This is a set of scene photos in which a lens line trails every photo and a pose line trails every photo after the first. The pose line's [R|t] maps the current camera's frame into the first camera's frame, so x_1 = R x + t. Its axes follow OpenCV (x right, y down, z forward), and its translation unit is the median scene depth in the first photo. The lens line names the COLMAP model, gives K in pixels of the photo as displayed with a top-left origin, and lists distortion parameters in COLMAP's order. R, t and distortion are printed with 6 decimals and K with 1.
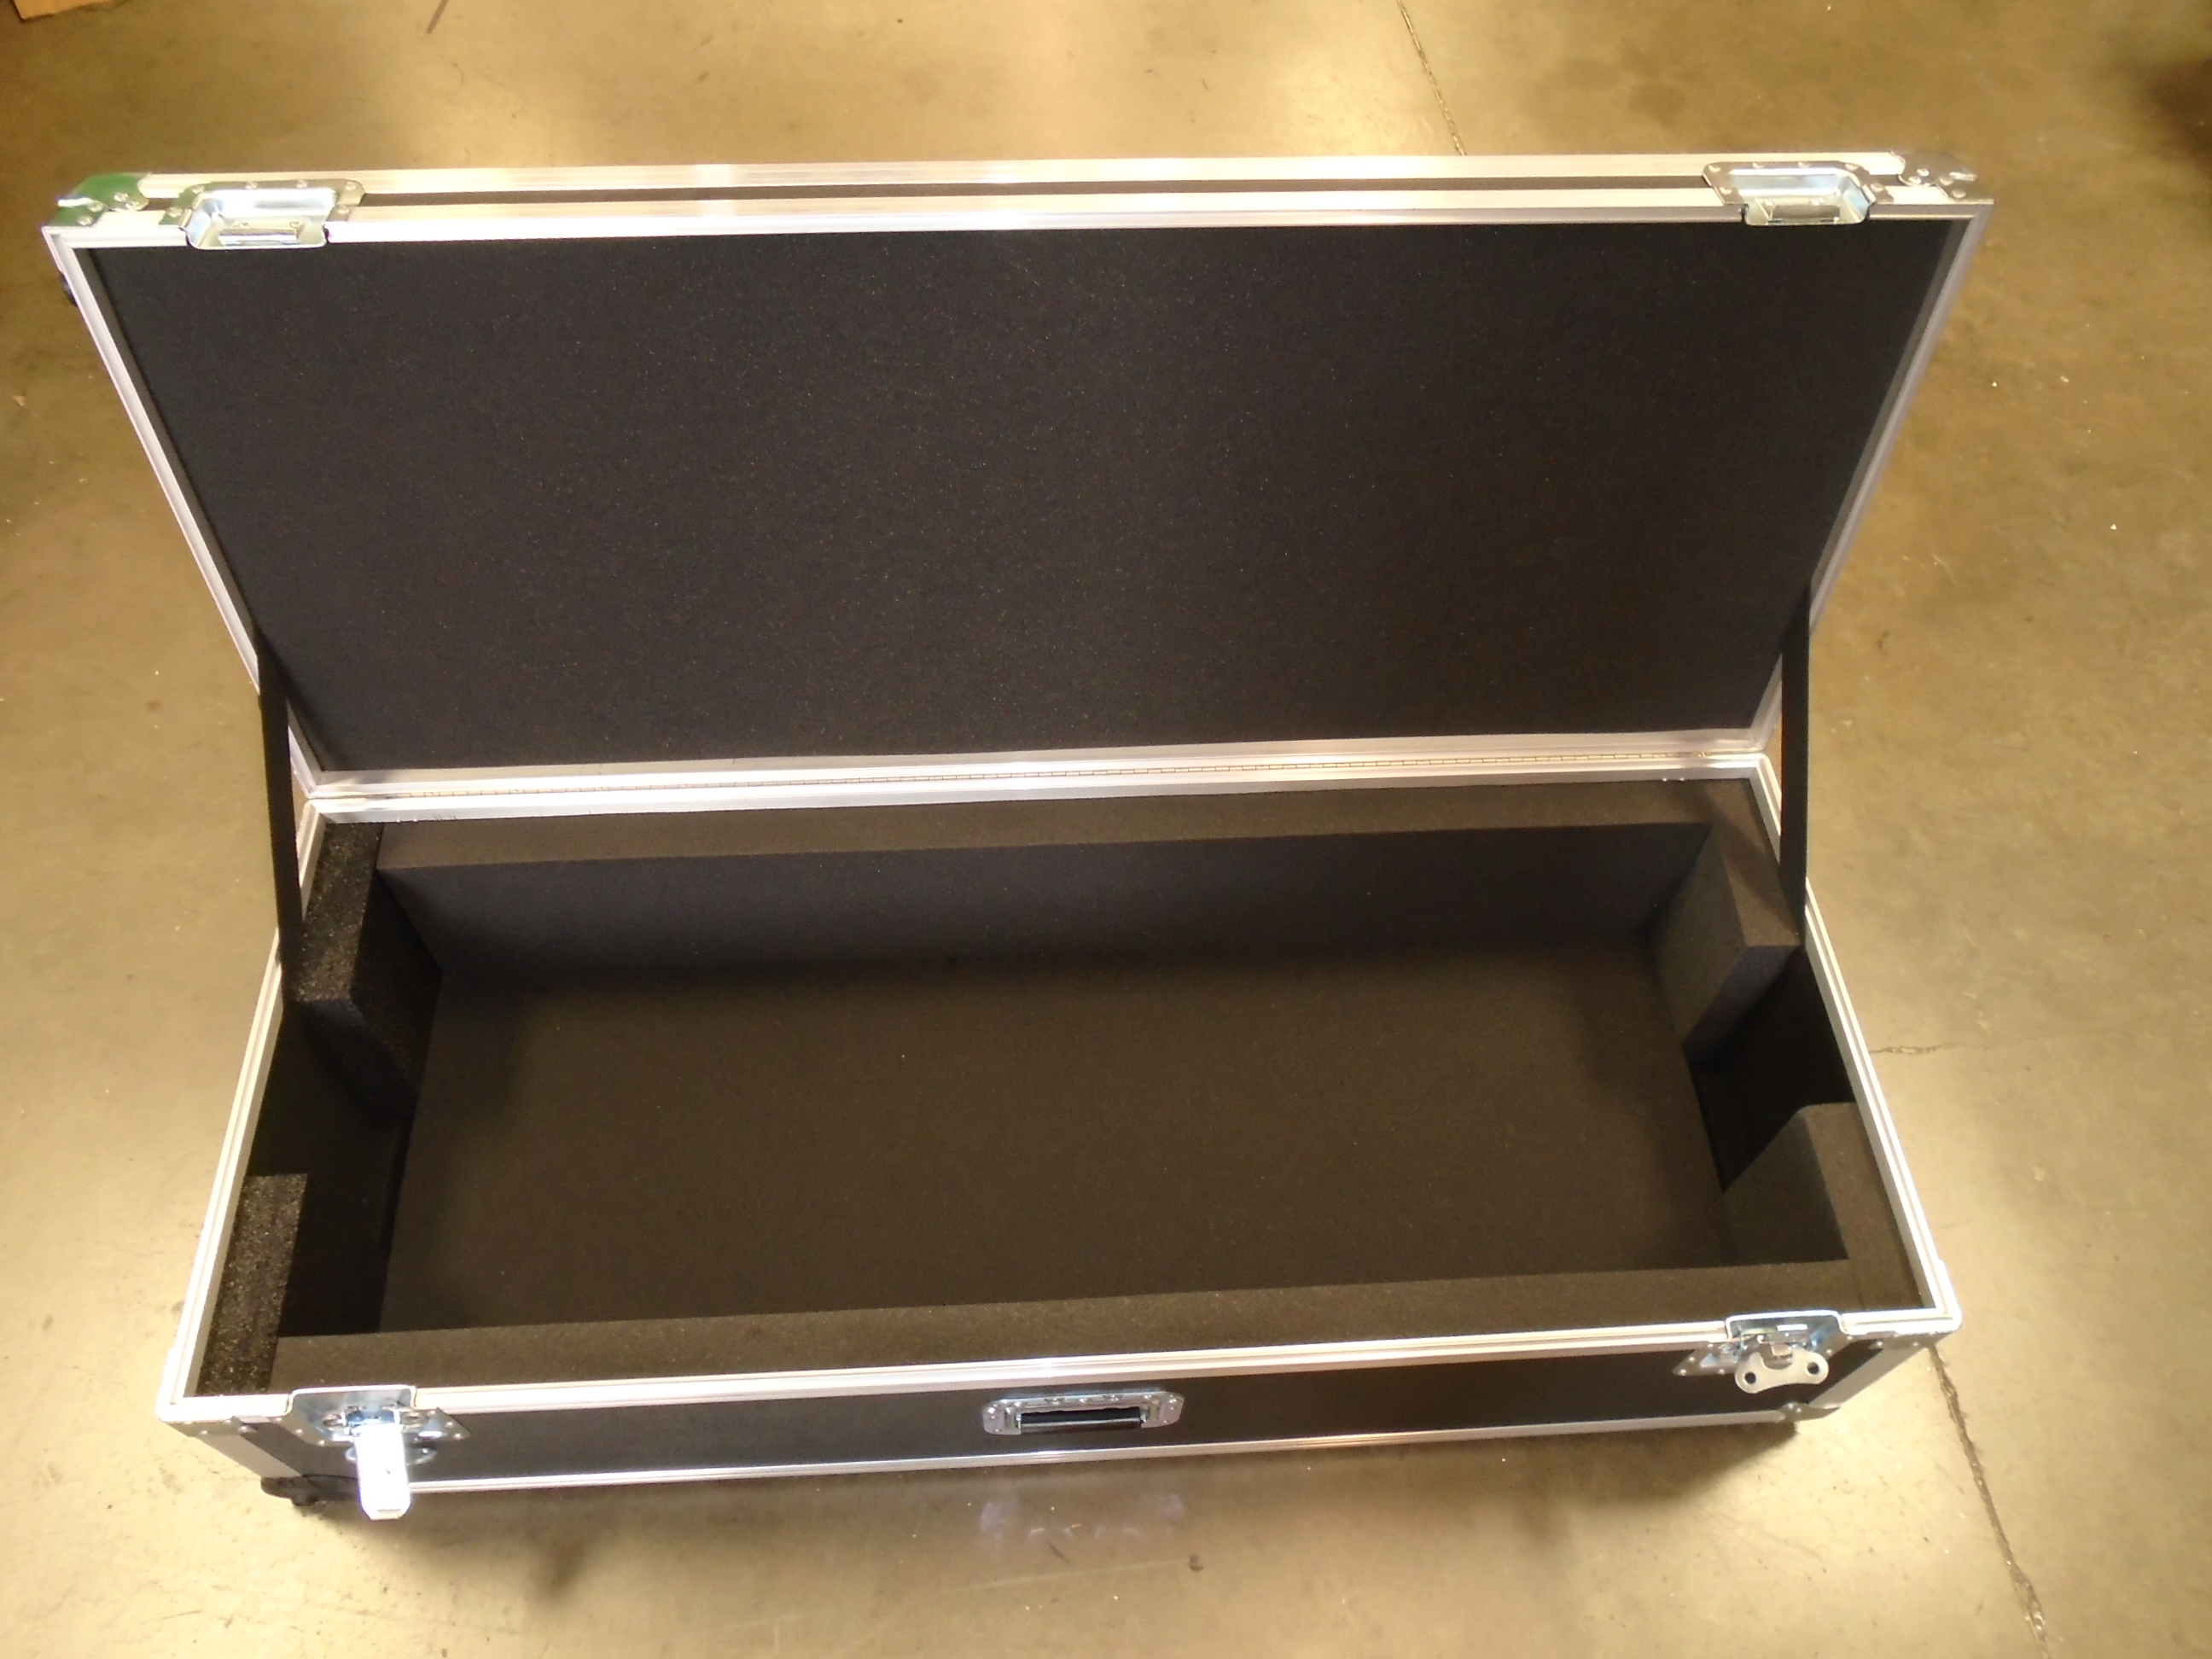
lens RADIAL K [[1674.9, 0, 1096.3], [0, 1674.9, 823.2], [0, 0, 1]] dist [-0.017826, 0.005735]
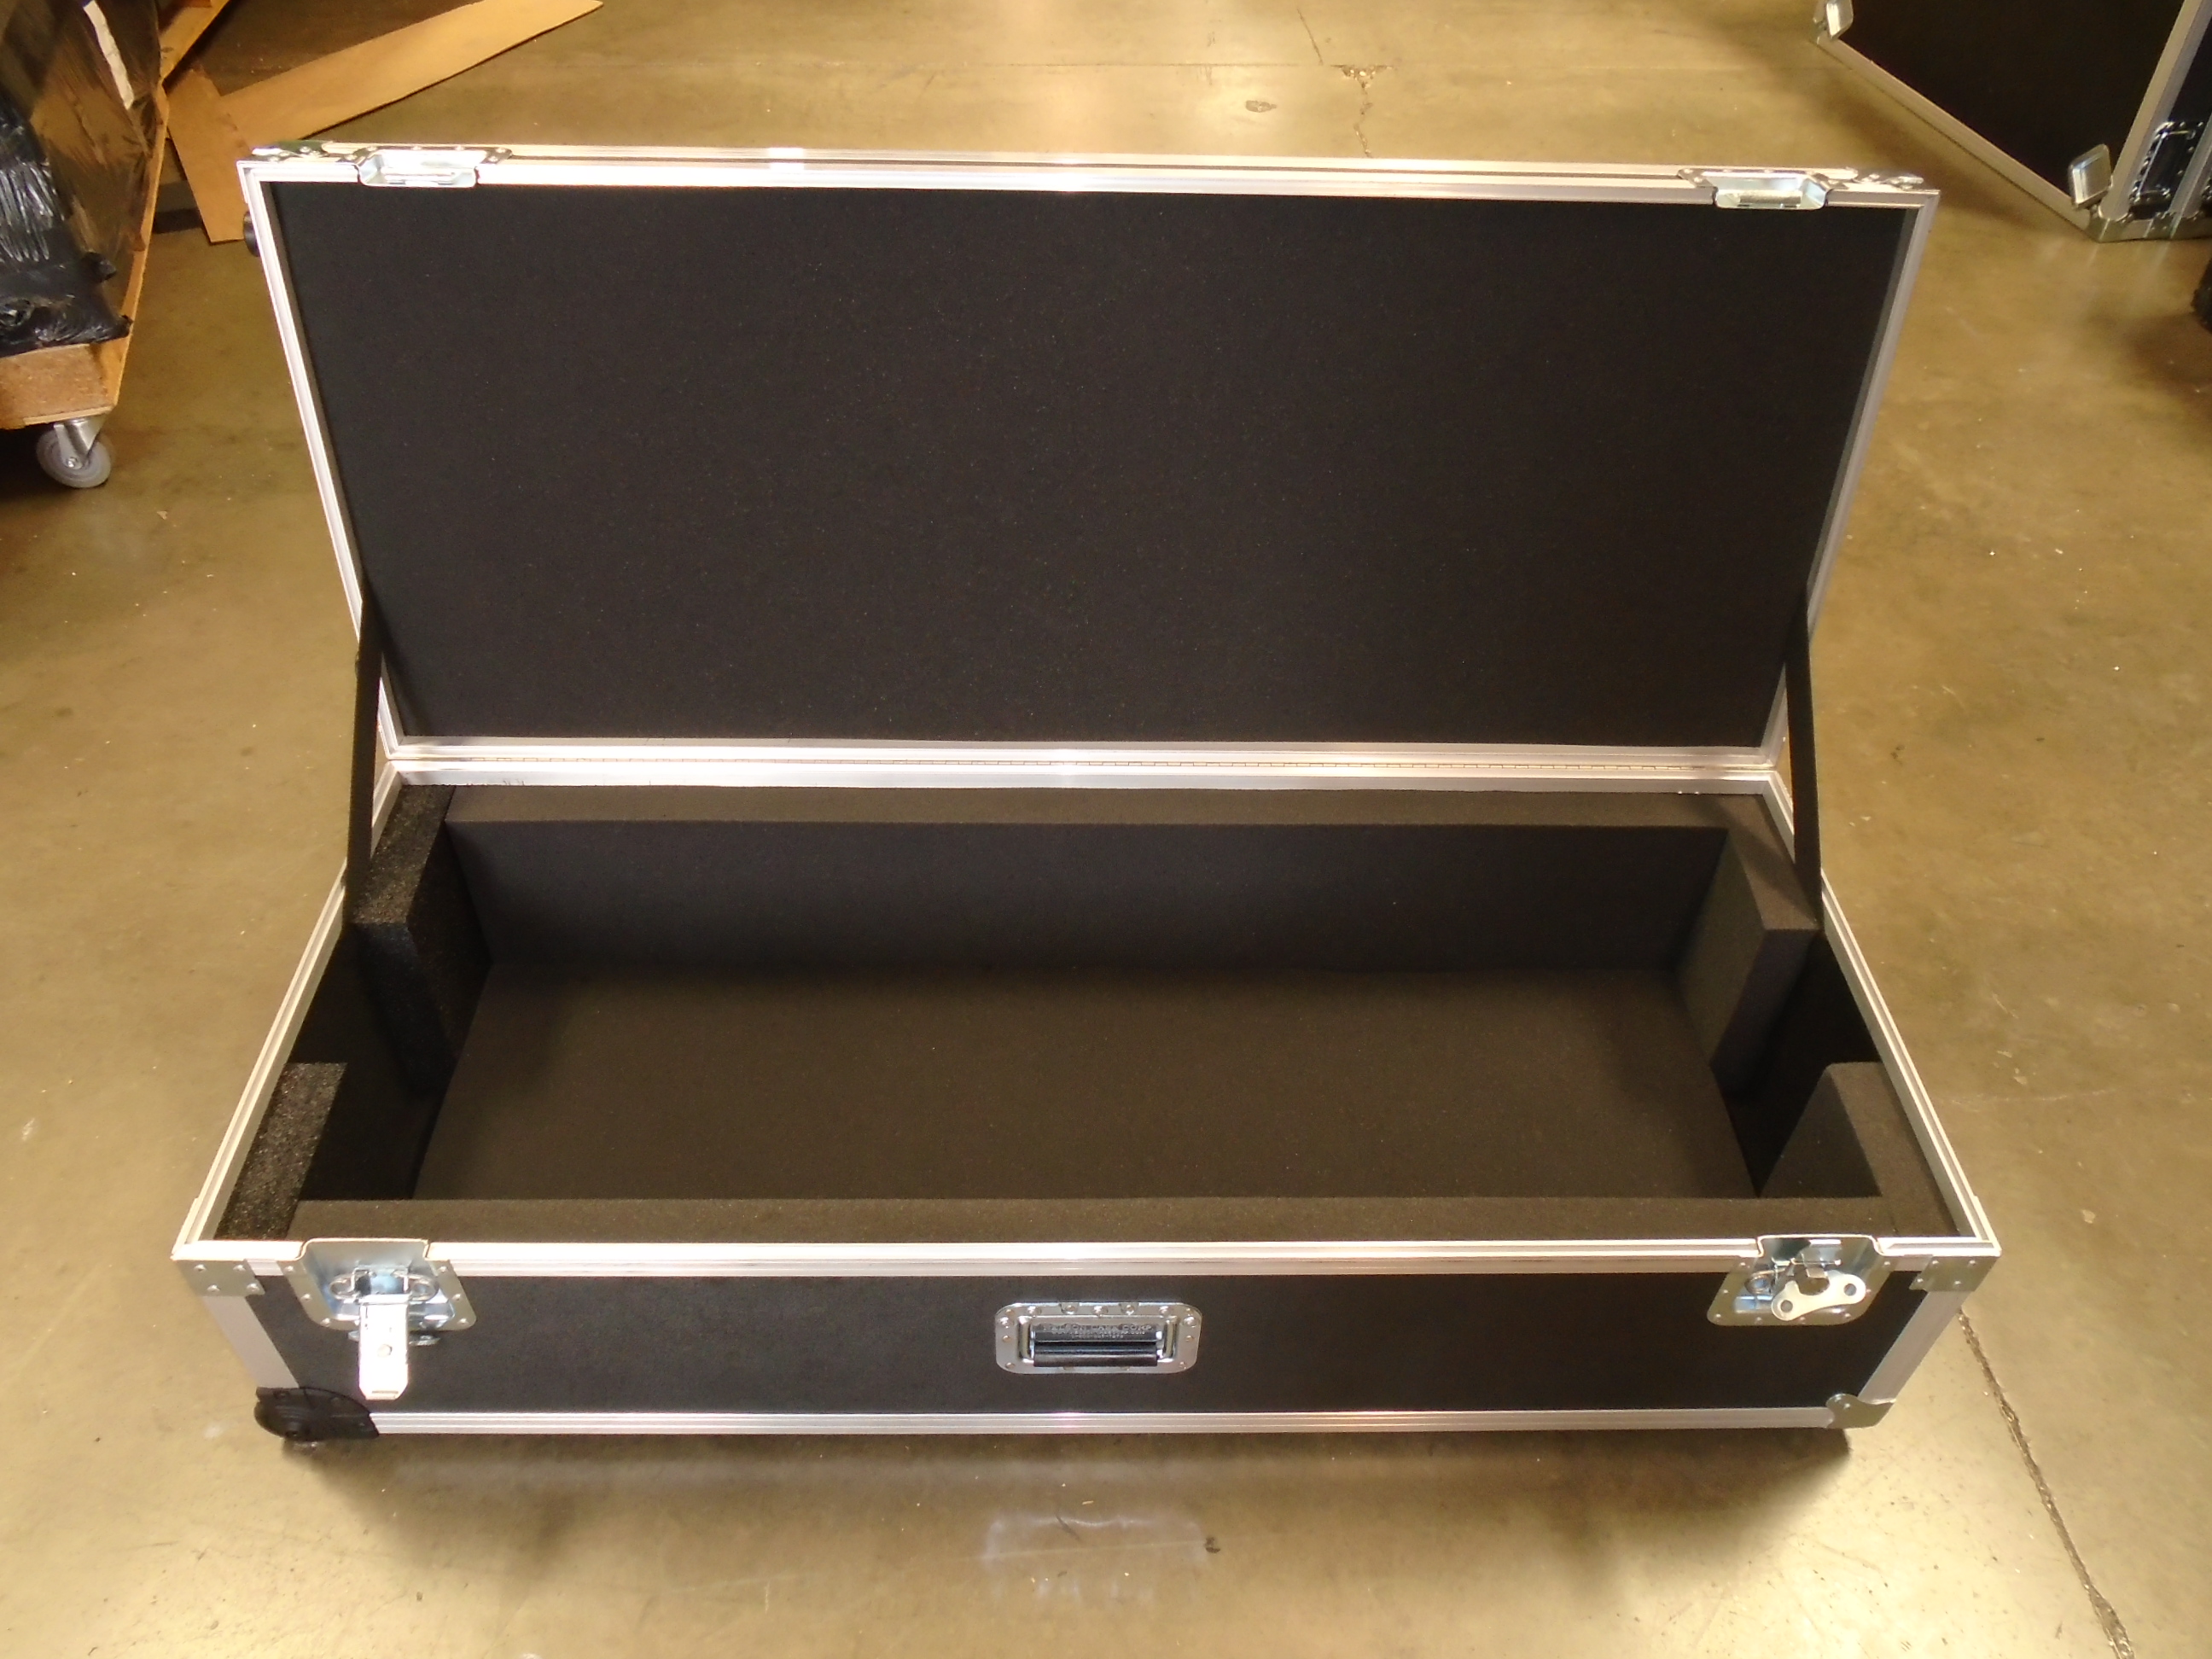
lens RADIAL K [[1674.9, 0, 1097.6], [0, 1674.9, 834.3], [0, 0, 1]] dist [-0.017826, 0.005735]
pose [[0.999160, 0.026106, -0.031573, 0.013642], [-0.032421, 0.975007, -0.219797, 0.255026], [0.025046, 0.220636, 0.975035, -0.014311]]
